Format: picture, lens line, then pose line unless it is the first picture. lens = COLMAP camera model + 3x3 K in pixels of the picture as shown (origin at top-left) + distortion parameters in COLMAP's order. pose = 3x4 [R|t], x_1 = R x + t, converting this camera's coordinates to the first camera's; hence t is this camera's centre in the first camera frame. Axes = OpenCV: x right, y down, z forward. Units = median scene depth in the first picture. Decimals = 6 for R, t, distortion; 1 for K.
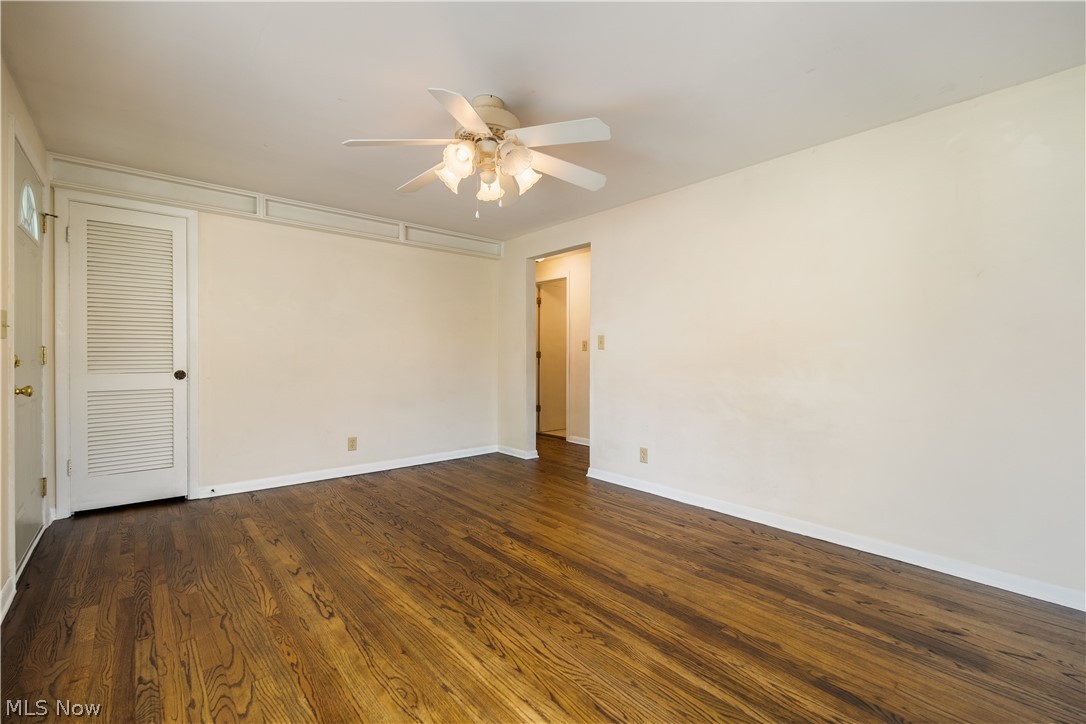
lens RADIAL K [[474.6, 0, 539.4], [0, 474.6, 361.4], [0, 0, 1]] dist [-0.000951, 0.000014]
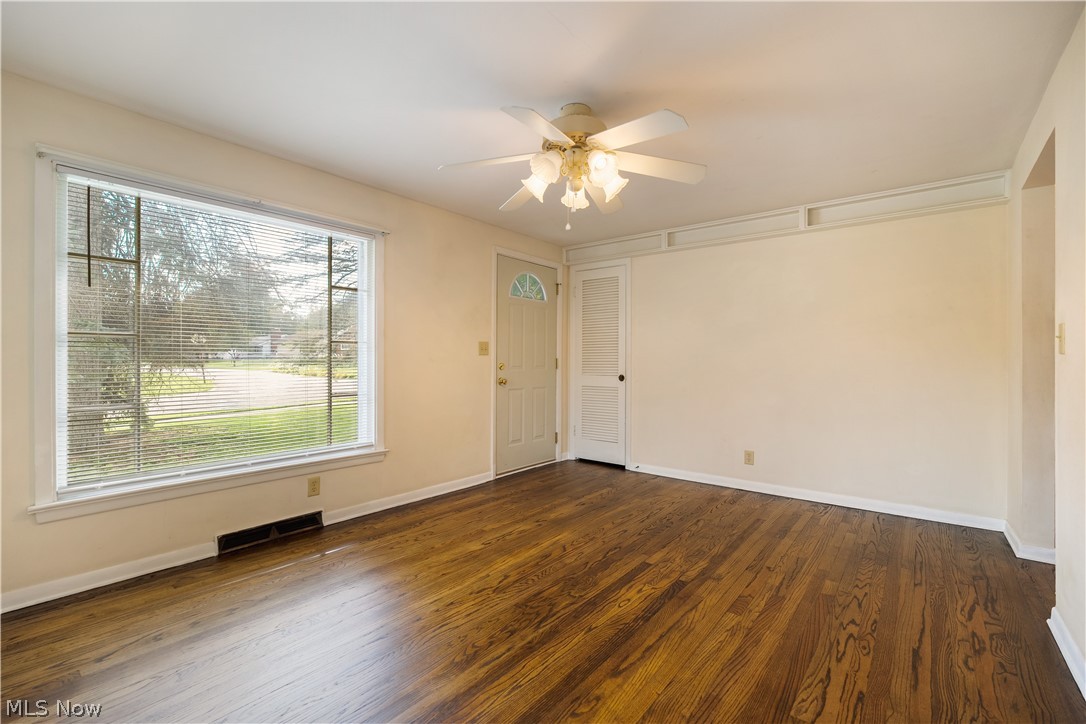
lens RADIAL K [[474.6, 0, 539.4], [0, 474.6, 361.4], [0, 0, 1]] dist [-0.000951, 0.000014]
pose [[0.183940, -0.002662, -0.982934, 0.756796], [-0.018077, 0.999818, -0.006091, -0.009682], [0.982771, 0.018888, 0.183858, 0.661601]]
